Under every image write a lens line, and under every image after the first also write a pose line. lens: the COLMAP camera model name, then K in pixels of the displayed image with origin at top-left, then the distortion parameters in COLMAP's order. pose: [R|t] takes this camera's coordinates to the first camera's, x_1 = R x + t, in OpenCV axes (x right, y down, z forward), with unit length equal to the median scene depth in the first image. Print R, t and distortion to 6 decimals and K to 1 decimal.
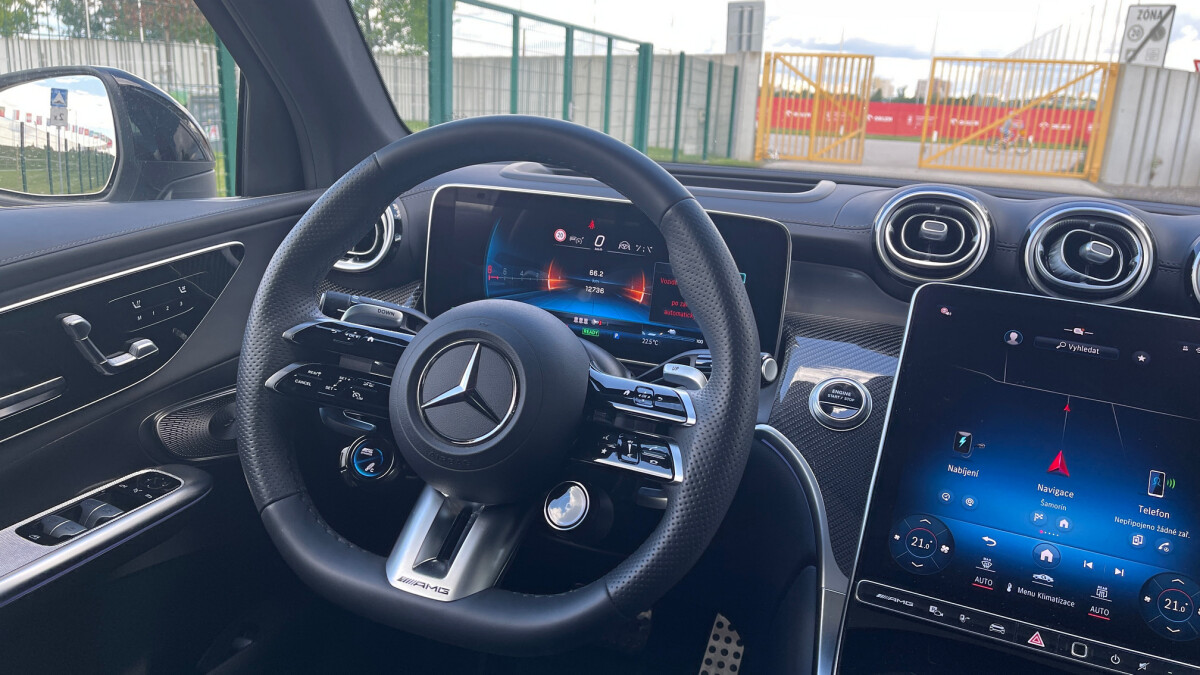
lens RADIAL K [[882.3, 0, 594.9], [0, 882.3, 337.0], [0, 0, 1]] dist [0.008193, -0.011390]
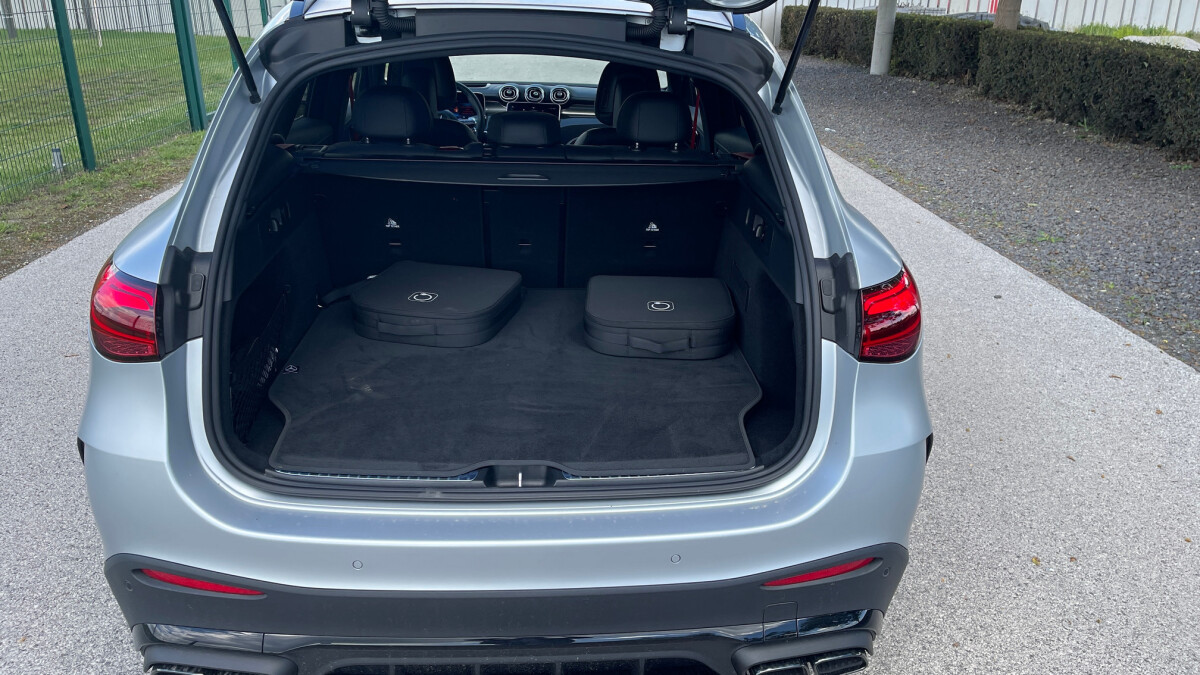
lens RADIAL K [[882.3, 0, 596.9], [0, 882.3, 335.5], [0, 0, 1]] dist [0.008193, -0.011390]
pose [[0.926858, -0.173647, 0.332839, -1.249823], [0.128309, 0.979730, 0.153835, 0.610758], [-0.352806, -0.099877, 0.930351, -4.631779]]
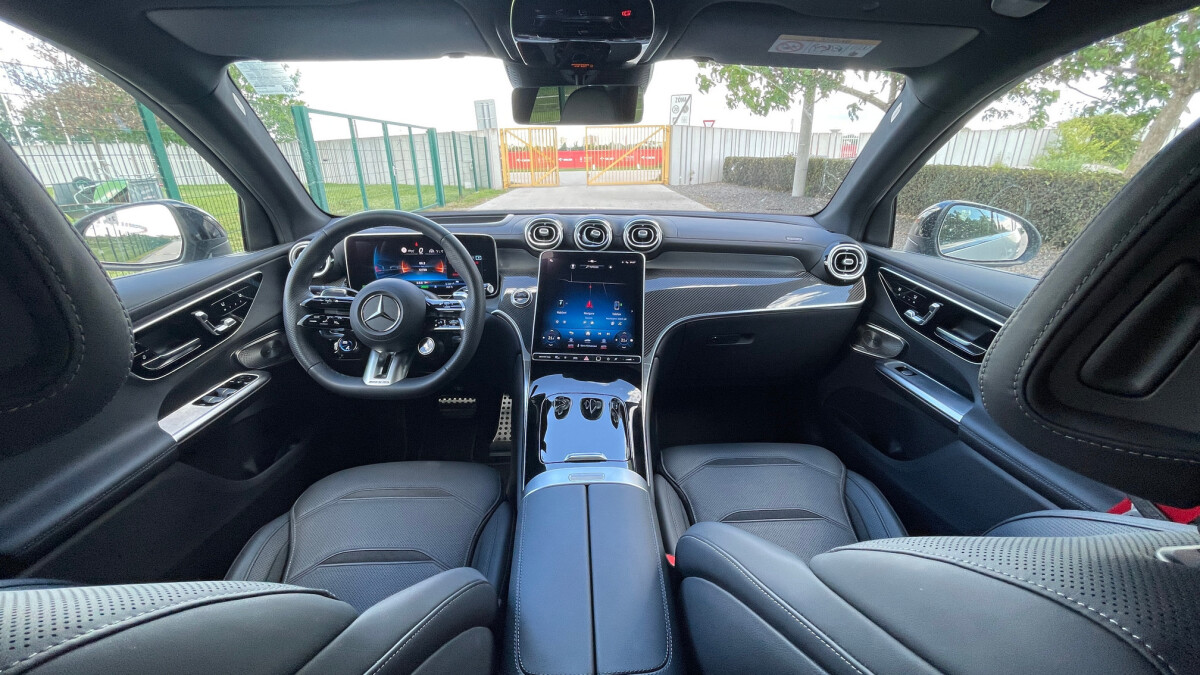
lens RADIAL K [[486.9, 0, 606.5], [0, 486.9, 340.3], [0, 0, 1]] dist [-0.010620, 0.000143]
pose [[0.931797, -0.187647, 0.310715, 0.022703], [0.150385, 0.978658, 0.140043, 0.031862], [-0.330362, -0.083764, 0.940130, -0.578968]]
